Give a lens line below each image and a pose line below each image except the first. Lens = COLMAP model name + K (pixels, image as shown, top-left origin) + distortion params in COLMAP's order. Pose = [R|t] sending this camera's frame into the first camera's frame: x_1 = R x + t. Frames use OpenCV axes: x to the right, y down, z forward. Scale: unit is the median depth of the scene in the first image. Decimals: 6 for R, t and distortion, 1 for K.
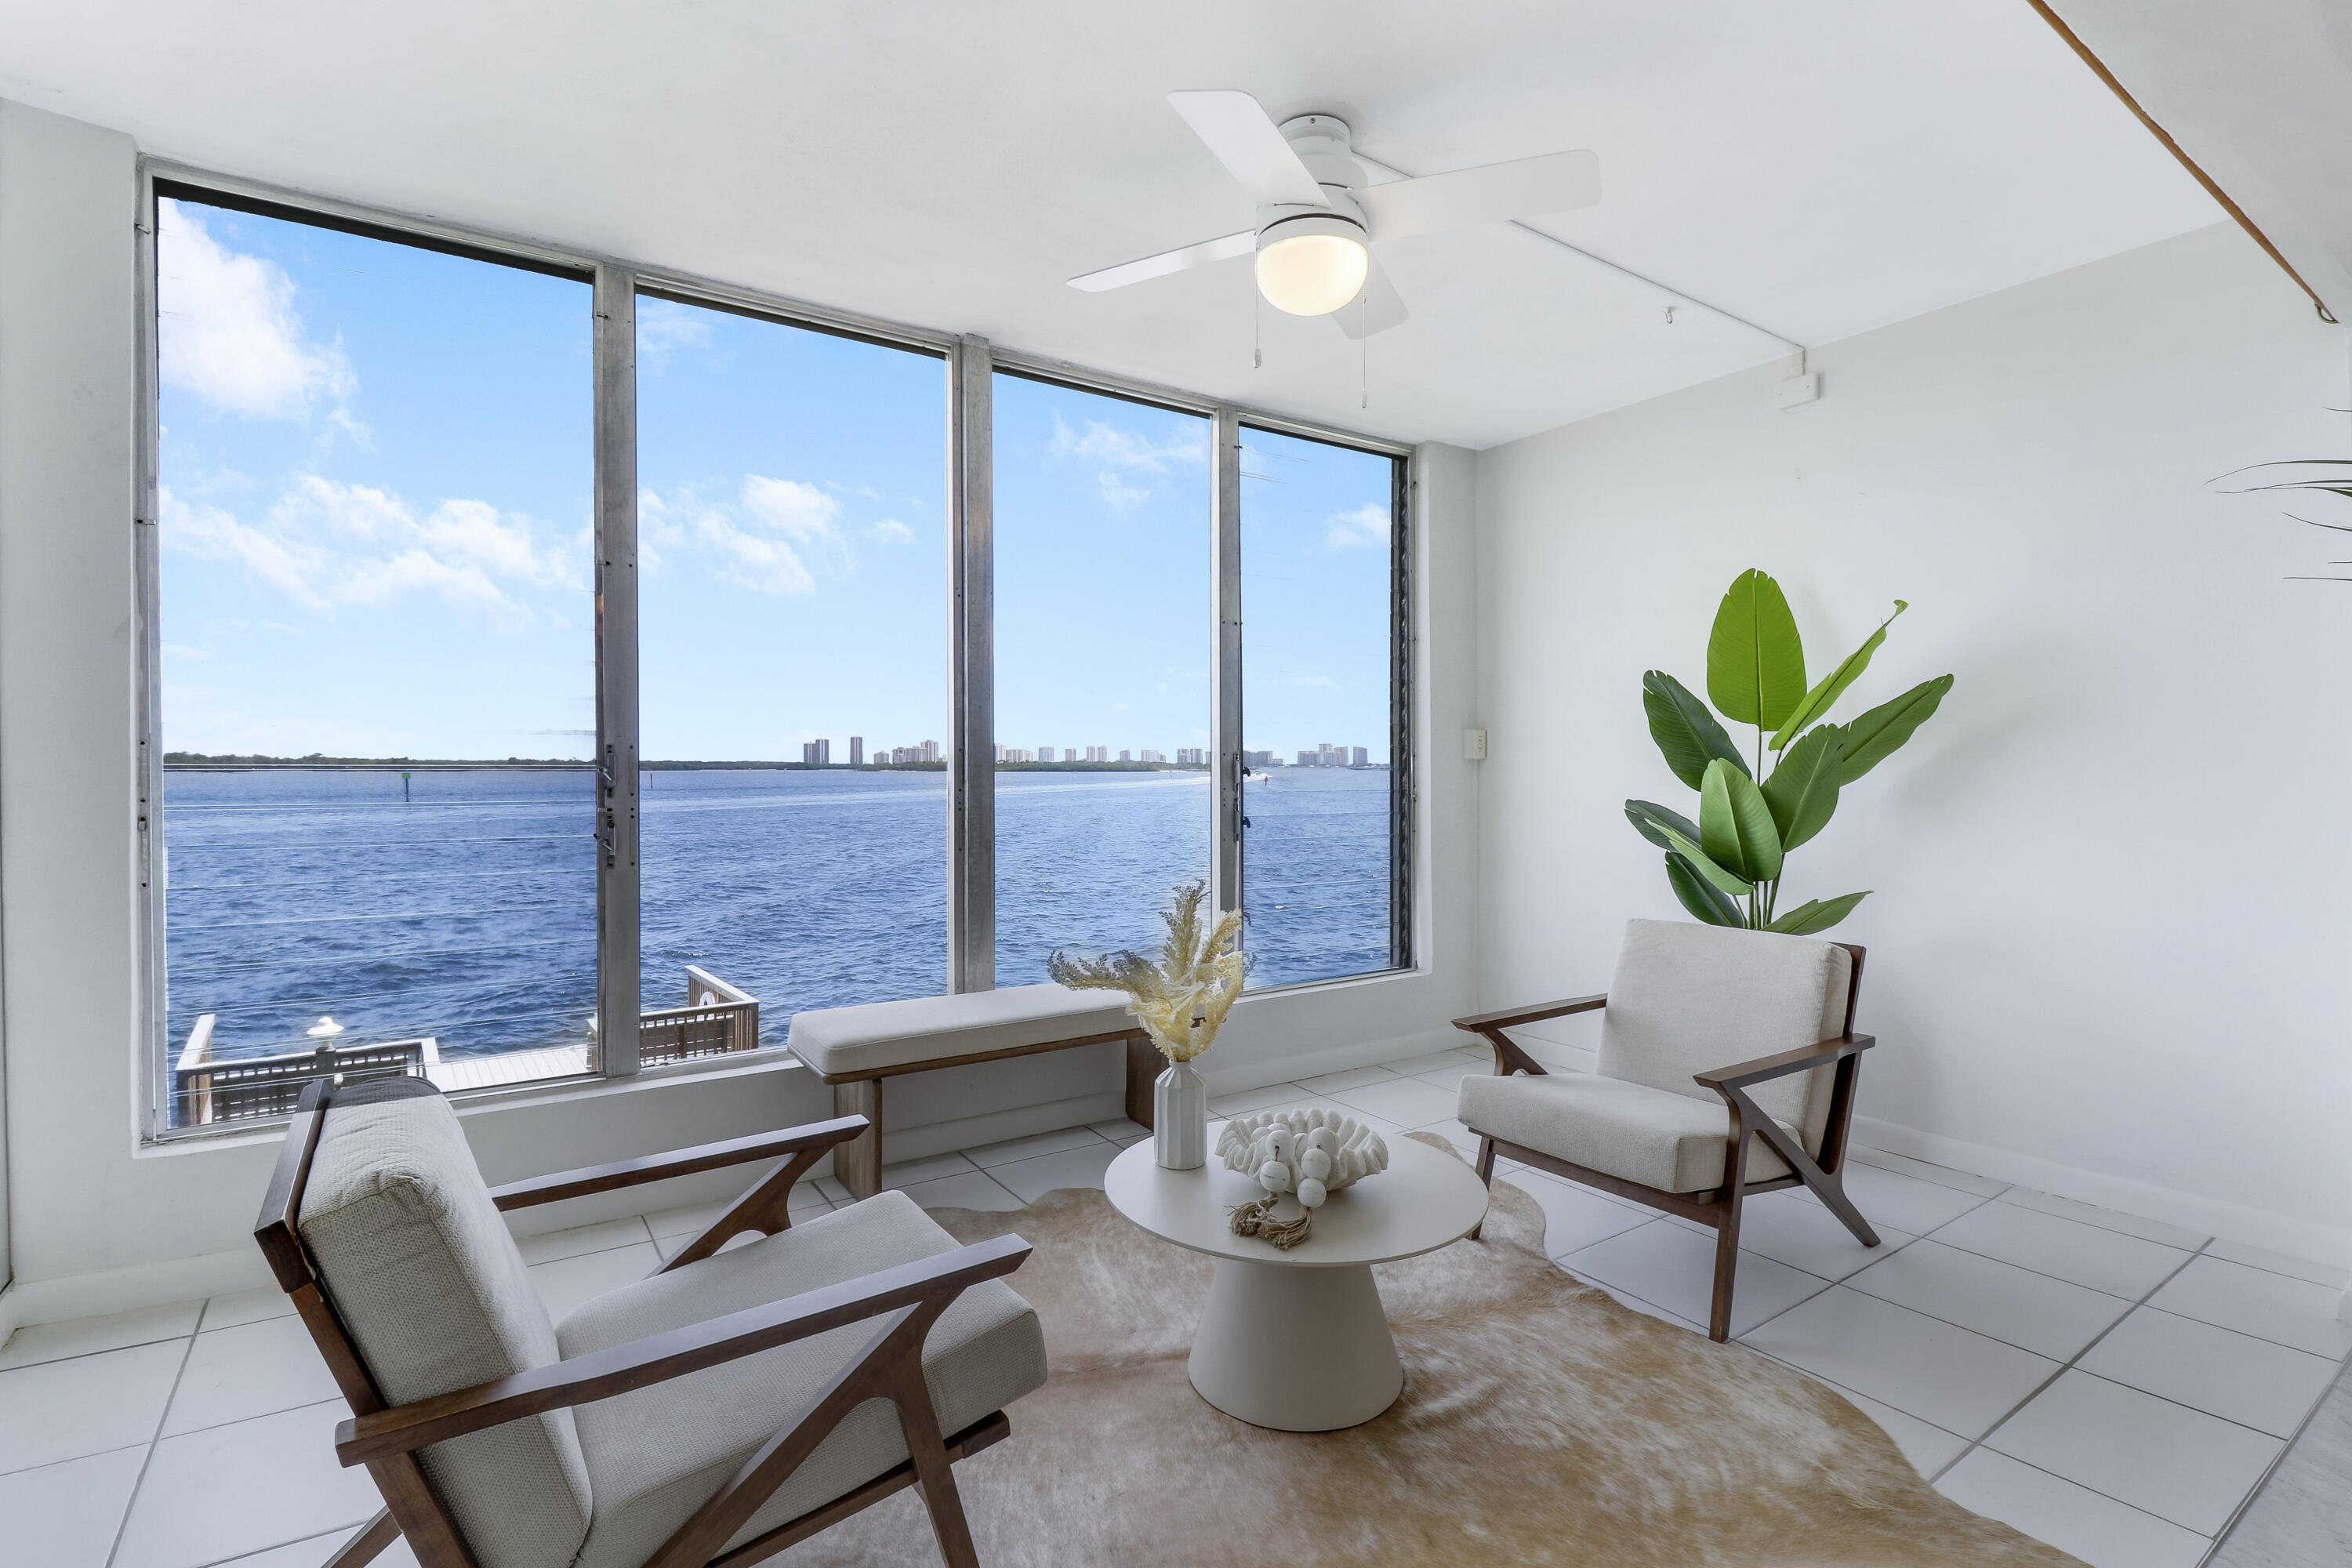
lens RADIAL K [[1131.7, 0, 1190.1], [0, 1131.7, 768.9], [0, 0, 1]] dist [-0.015364, -0.006120]
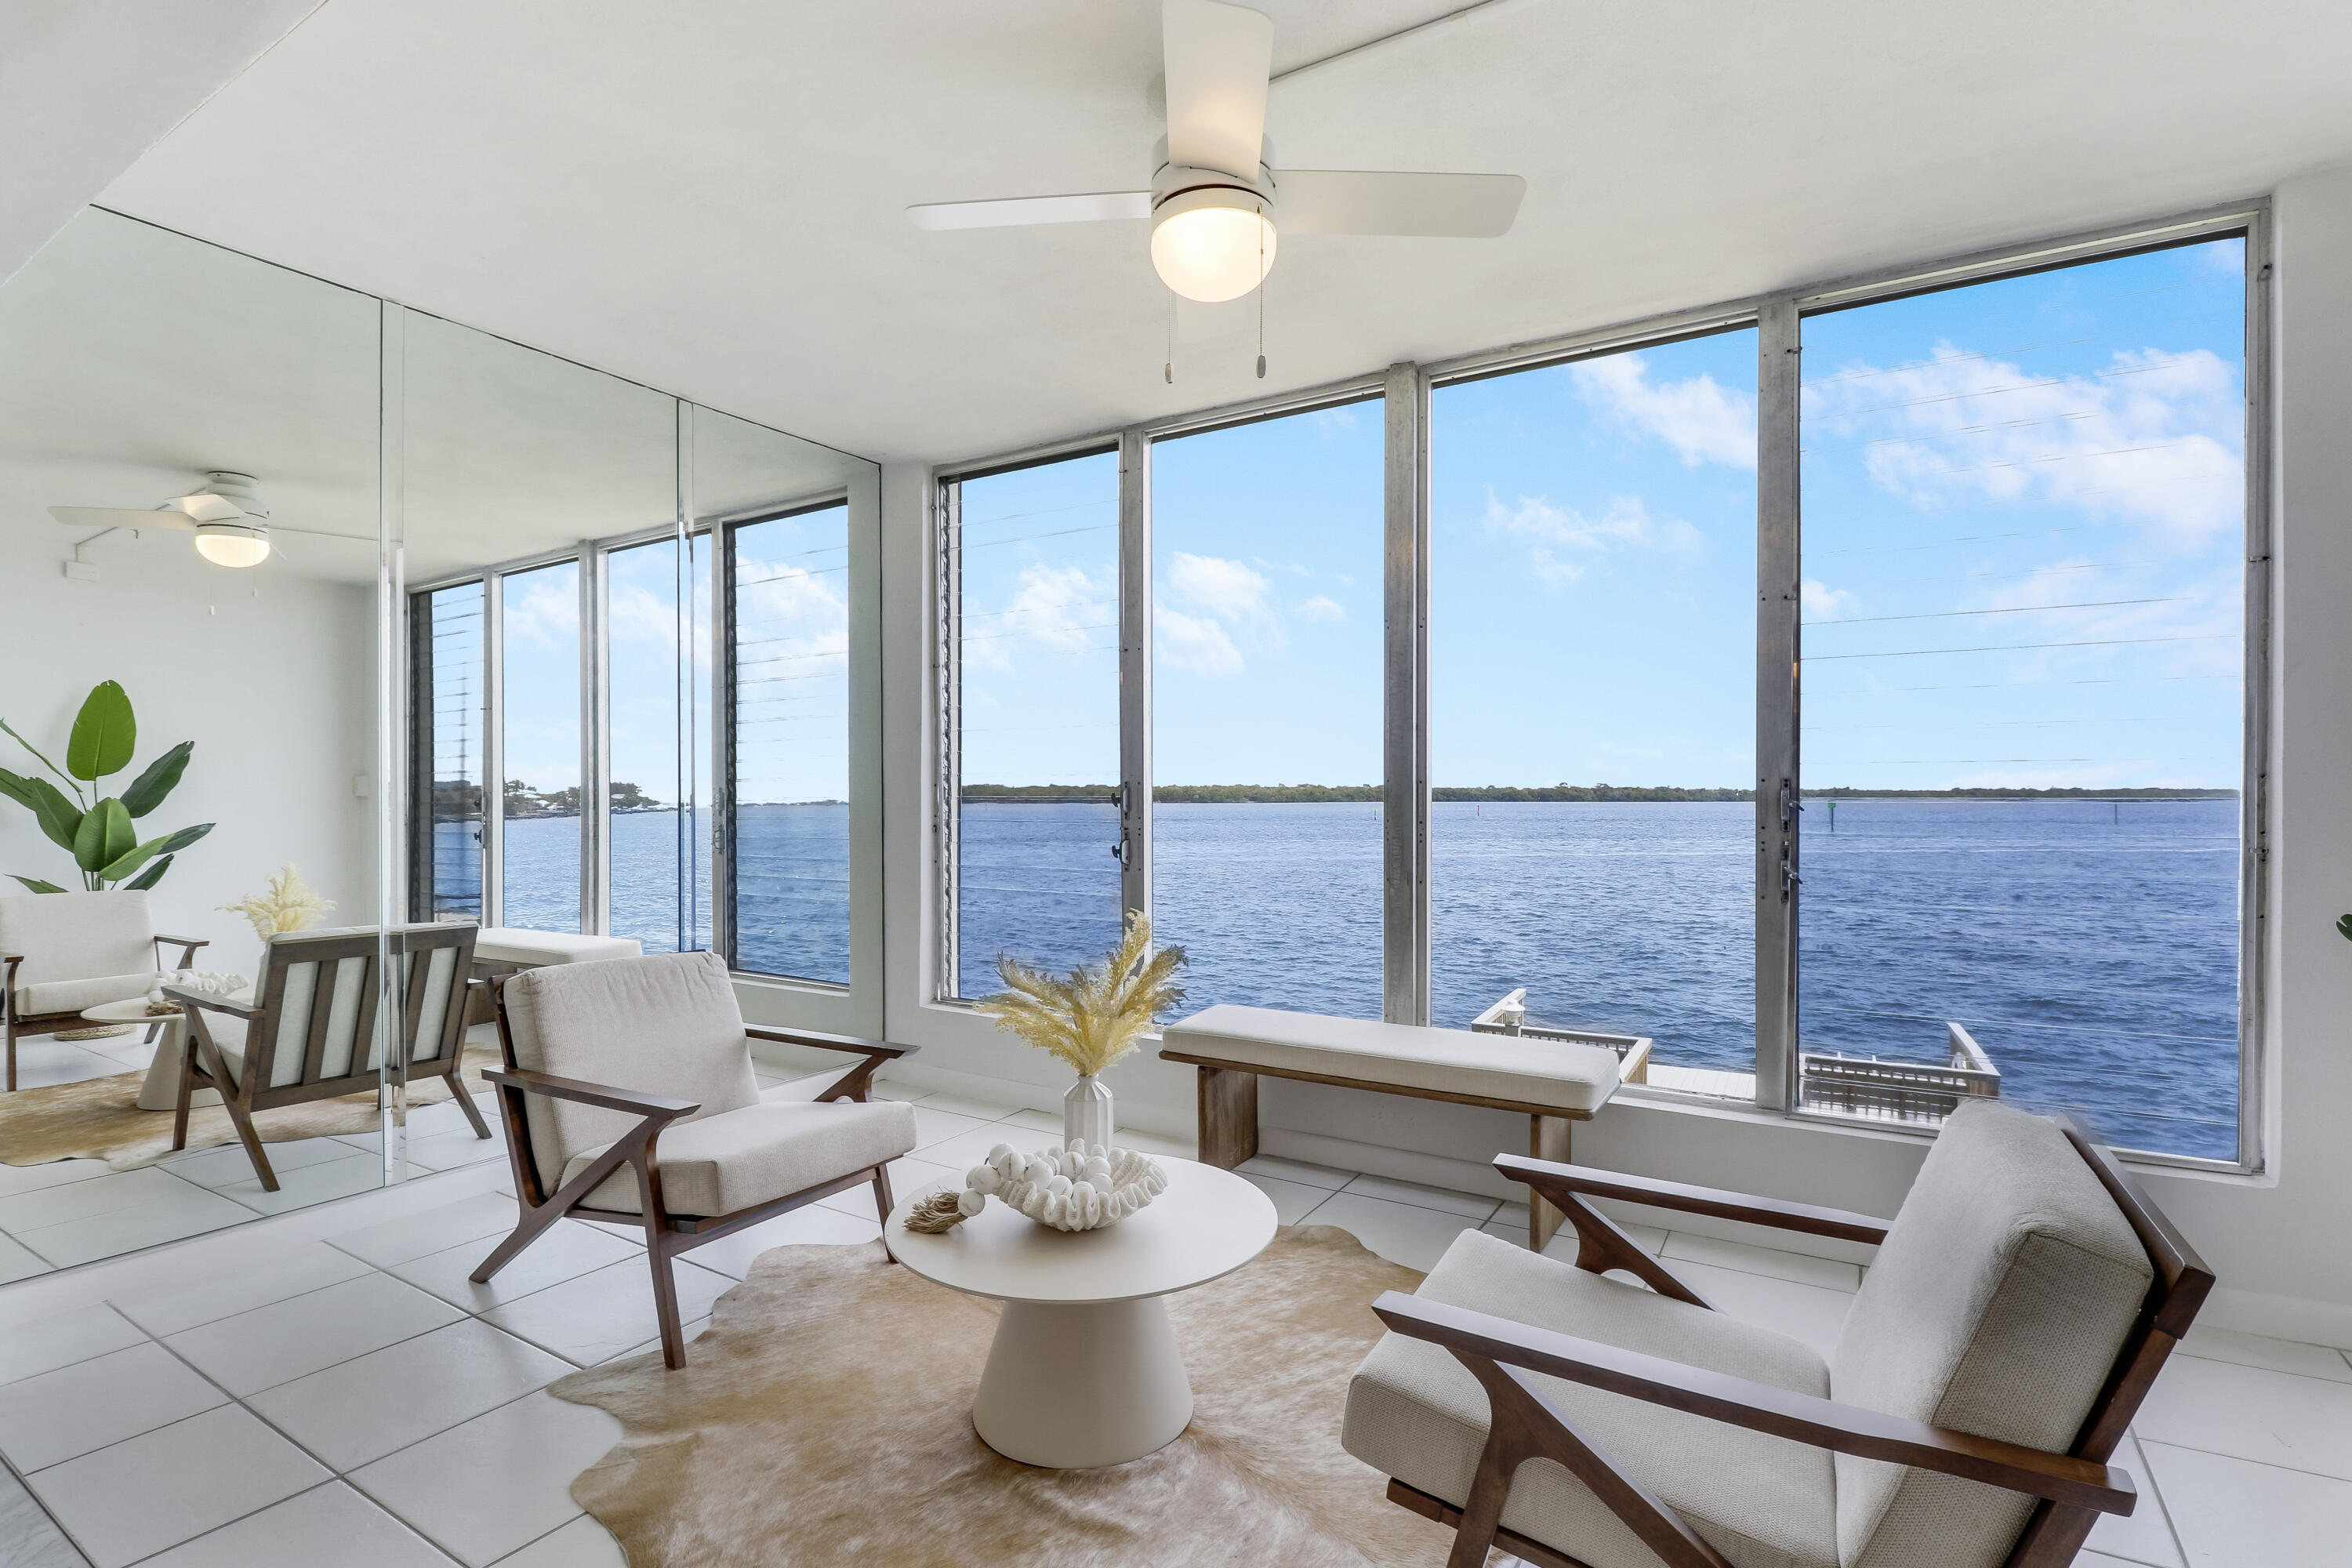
lens RADIAL K [[1131.7, 0, 1168.6], [0, 1131.7, 805.0], [0, 0, 1]] dist [-0.015364, -0.006120]
pose [[0.393779, 0.004533, -0.919194, 0.634420], [-0.000423, 0.999989, 0.004750, 0.000326], [0.919205, -0.001482, 0.393776, 0.419629]]
